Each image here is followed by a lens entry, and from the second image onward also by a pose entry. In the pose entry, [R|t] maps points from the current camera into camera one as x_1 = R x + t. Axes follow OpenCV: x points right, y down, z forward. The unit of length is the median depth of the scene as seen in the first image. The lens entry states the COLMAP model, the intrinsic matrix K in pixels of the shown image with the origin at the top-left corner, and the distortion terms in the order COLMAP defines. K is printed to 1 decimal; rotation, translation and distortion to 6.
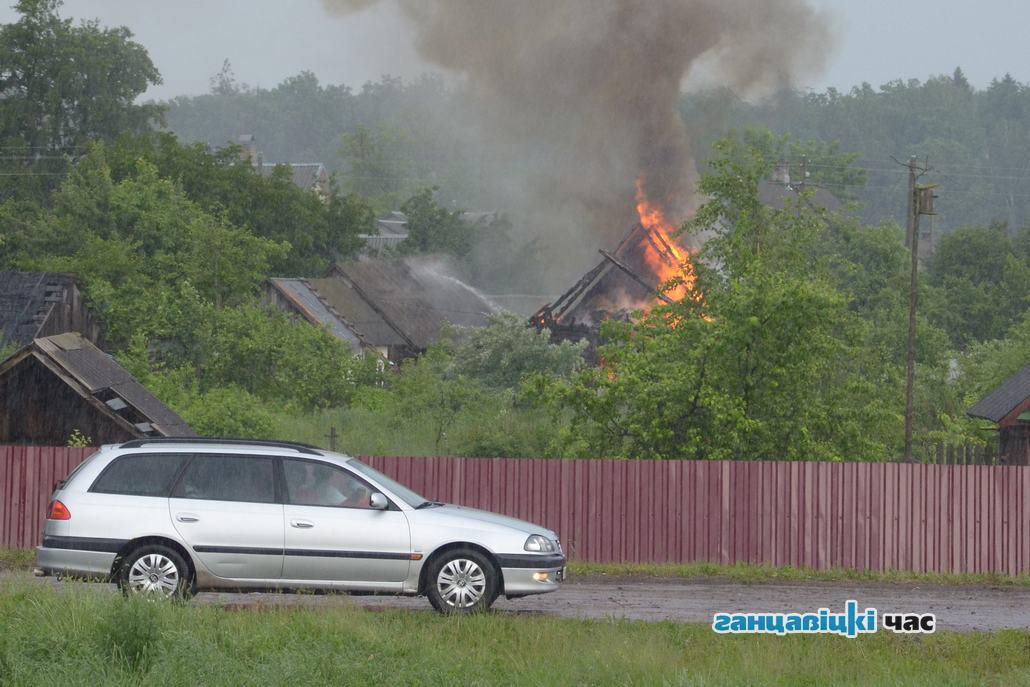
lens RADIAL K [[3134.0, 0, 515.0], [0, 3134.0, 343.7], [0, 0, 1]] dist [-0.543193, 0.000000]
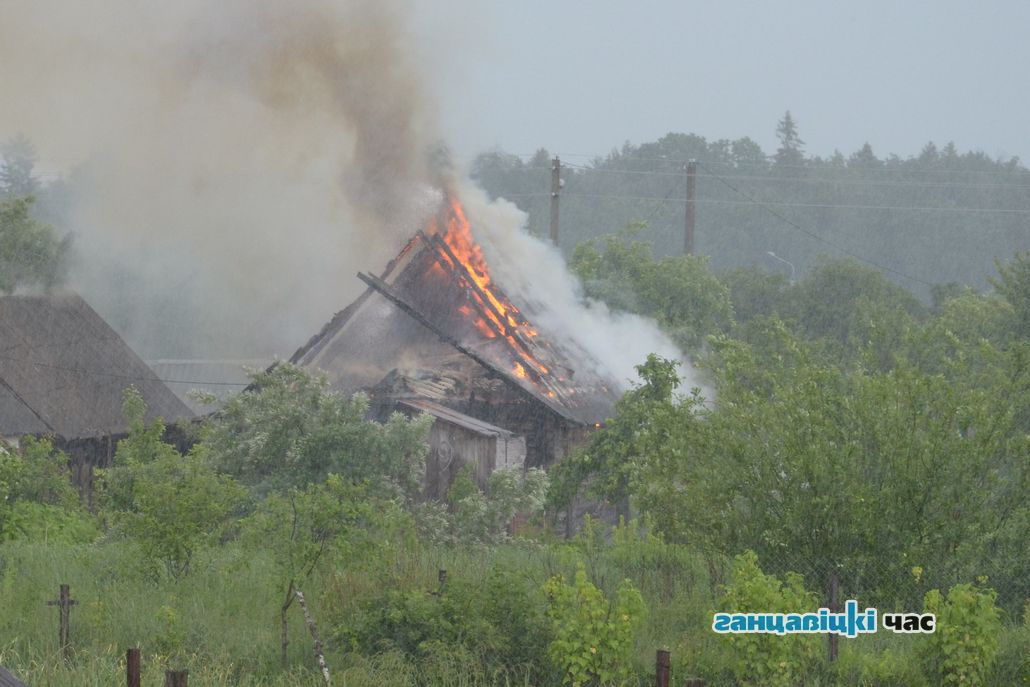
lens RADIAL K [[3134.0, 0, 515.0], [0, 3134.0, 343.4], [0, 0, 1]] dist [-0.543193, 0.000000]
pose [[0.978420, -0.011429, 0.206307, -0.077688], [0.019212, 0.999176, -0.035762, 0.006779], [-0.205729, 0.038954, 0.977833, 0.453307]]
